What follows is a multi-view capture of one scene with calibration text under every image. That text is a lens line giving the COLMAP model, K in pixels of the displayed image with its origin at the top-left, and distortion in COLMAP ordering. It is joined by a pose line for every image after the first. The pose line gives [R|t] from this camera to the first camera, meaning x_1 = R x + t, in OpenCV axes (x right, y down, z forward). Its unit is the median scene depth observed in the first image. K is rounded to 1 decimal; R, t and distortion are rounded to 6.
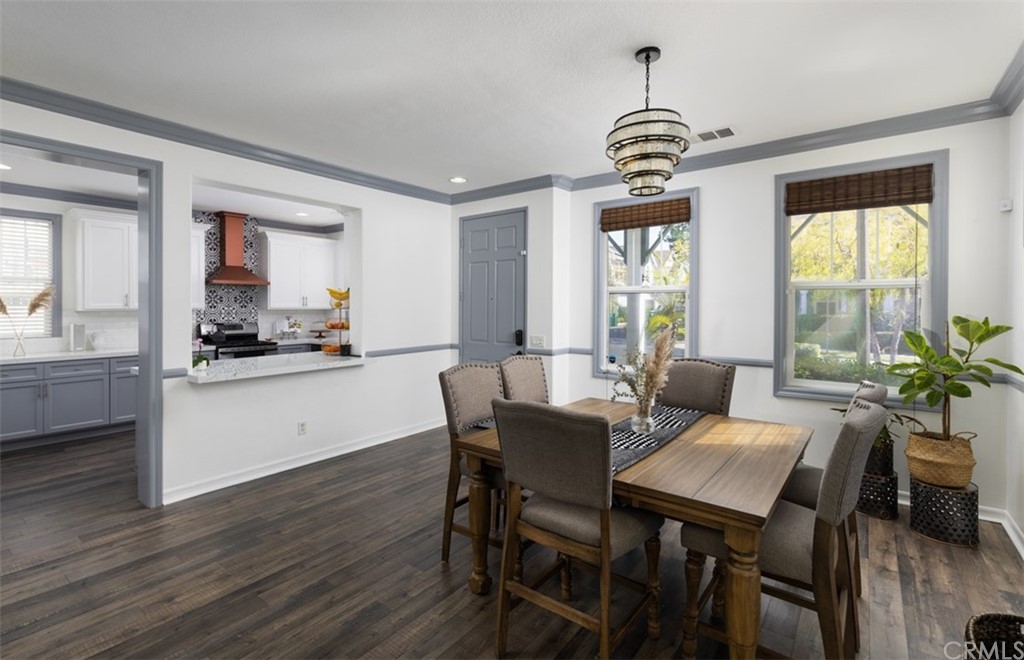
lens RADIAL K [[462.9, 0, 506.7], [0, 462.9, 305.1], [0, 0, 1]] dist [-0.011161, 0.000186]
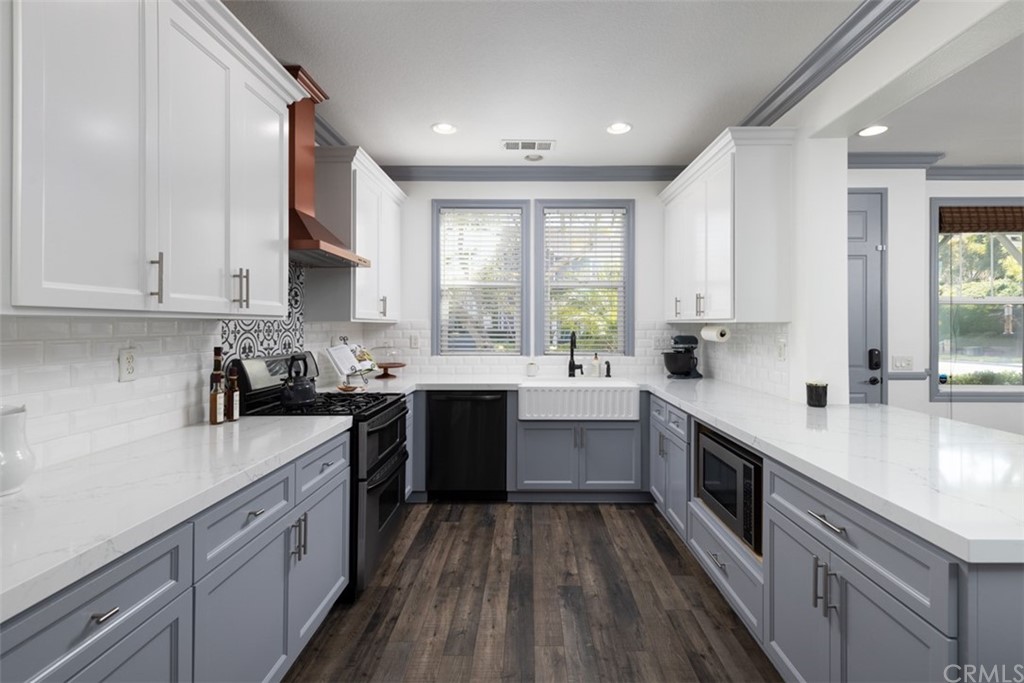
lens RADIAL K [[469.8, 0, 507.8], [0, 469.8, 324.4], [0, 0, 1]] dist [0.006067, -0.000647]
pose [[0.801512, 0.004898, 0.597958, -1.196960], [-0.004519, 0.999988, -0.002133, 0.021633], [-0.597961, -0.000993, 0.801524, 0.971571]]
